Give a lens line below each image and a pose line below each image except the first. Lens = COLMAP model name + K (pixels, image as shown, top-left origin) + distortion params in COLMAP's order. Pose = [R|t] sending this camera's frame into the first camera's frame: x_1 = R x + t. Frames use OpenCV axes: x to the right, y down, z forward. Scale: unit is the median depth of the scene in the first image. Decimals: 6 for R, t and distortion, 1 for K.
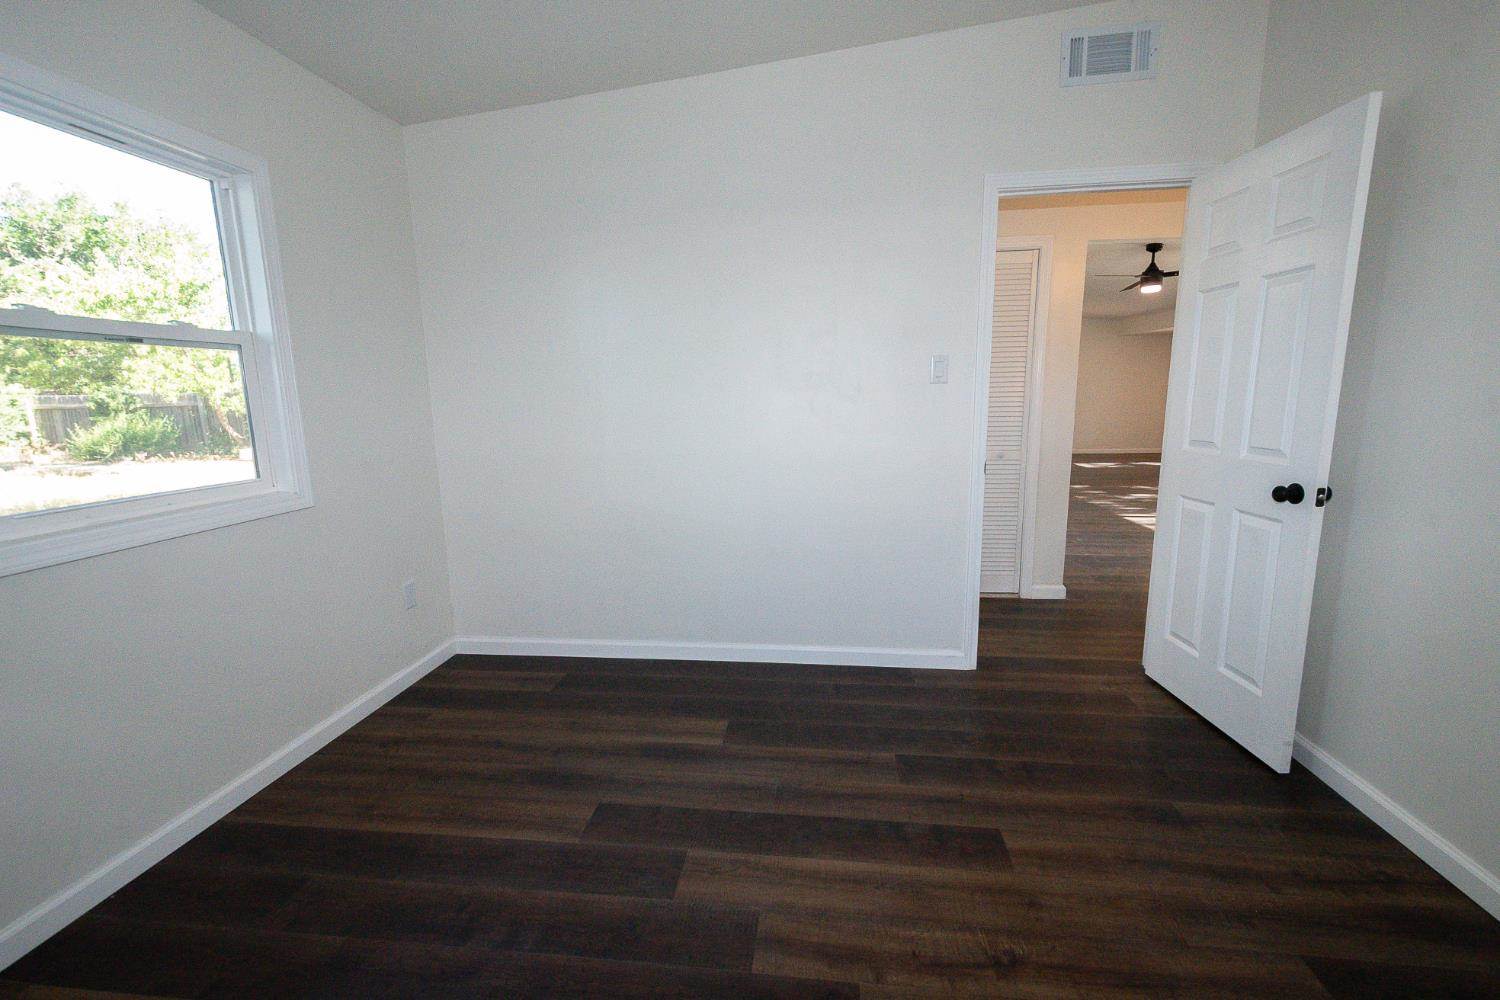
lens RADIAL K [[639.1, 0, 747.8], [0, 639.1, 500.4], [0, 0, 1]] dist [-0.000750, 0.000292]
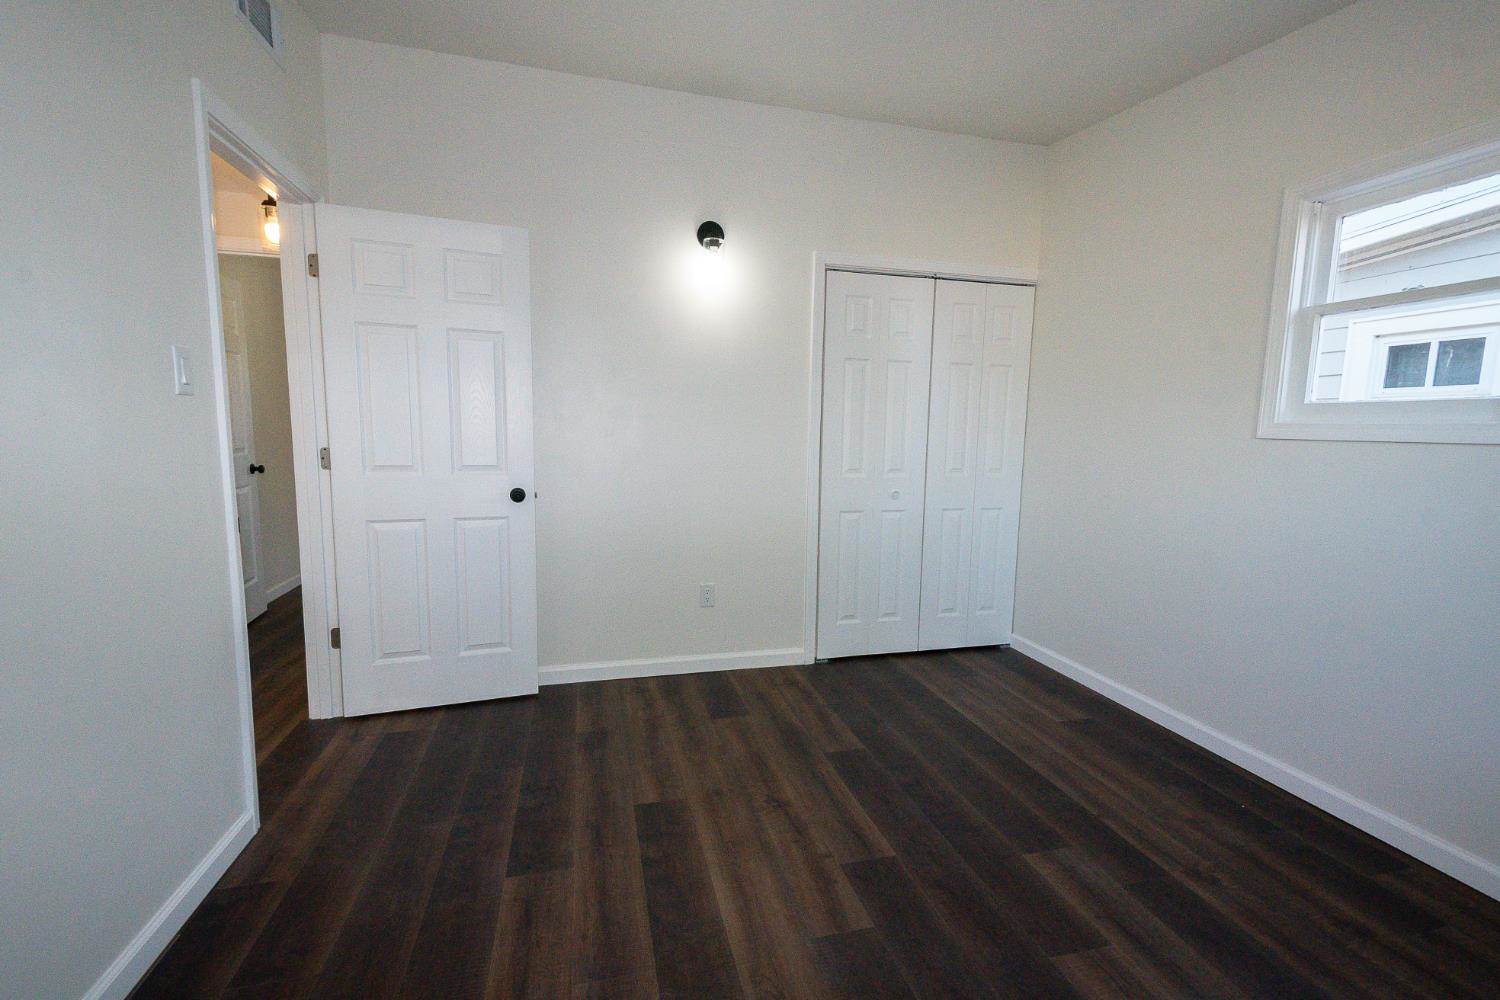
lens RADIAL K [[639.1, 0, 753.6], [0, 639.1, 506.0], [0, 0, 1]] dist [-0.000750, 0.000292]
pose [[-0.370110, -0.107671, 0.922727, -0.675202], [0.148961, 0.973530, 0.173348, -0.165000], [-0.916967, 0.201608, -0.344275, 1.101117]]
